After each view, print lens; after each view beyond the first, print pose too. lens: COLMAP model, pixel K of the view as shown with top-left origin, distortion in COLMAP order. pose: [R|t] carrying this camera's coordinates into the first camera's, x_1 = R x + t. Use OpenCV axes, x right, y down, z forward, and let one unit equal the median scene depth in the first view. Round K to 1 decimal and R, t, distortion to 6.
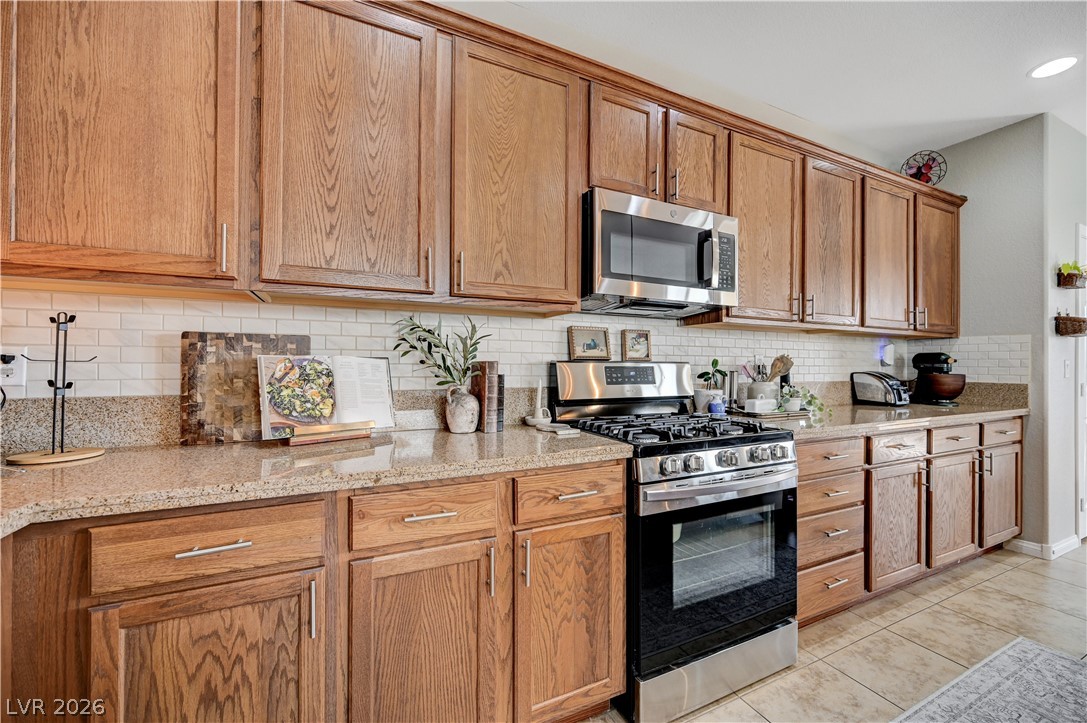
lens RADIAL K [[431.3, 0, 545.7], [0, 431.3, 365.6], [0, 0, 1]] dist [0.005463, -0.001222]
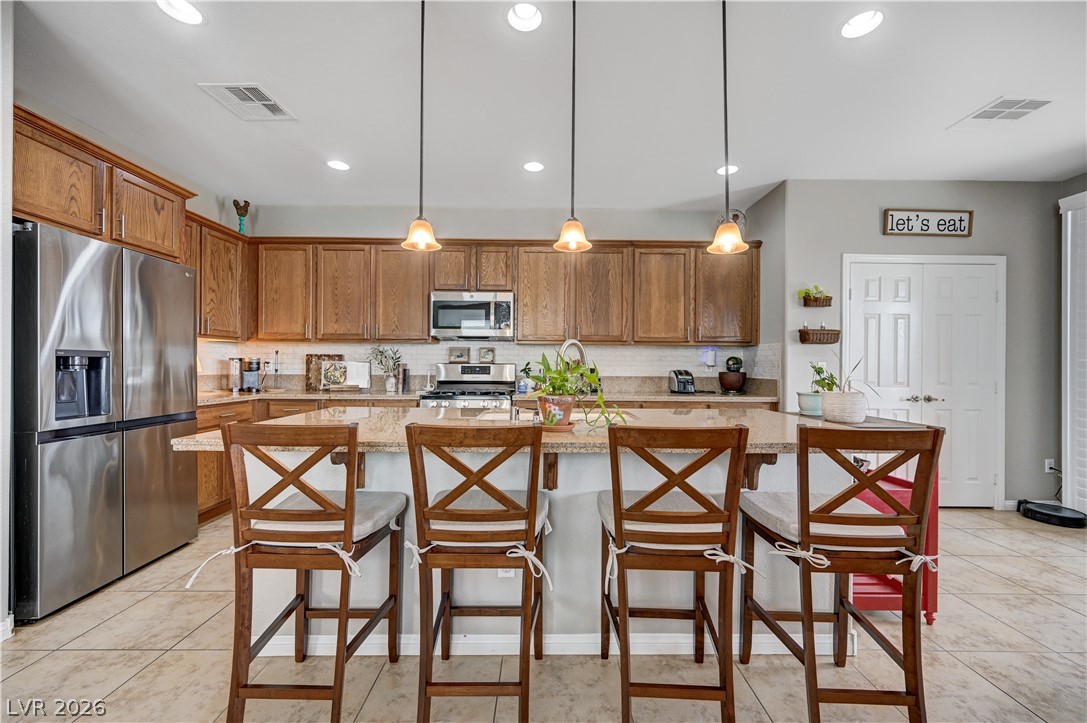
lens RADIAL K [[431.3, 0, 544.5], [0, 431.3, 365.1], [0, 0, 1]] dist [0.005463, -0.001222]
pose [[0.900112, 0.003142, -0.435647, 1.843241], [-0.002590, 0.999995, 0.001861, -0.008120], [0.435651, -0.000547, 0.900116, -0.946832]]
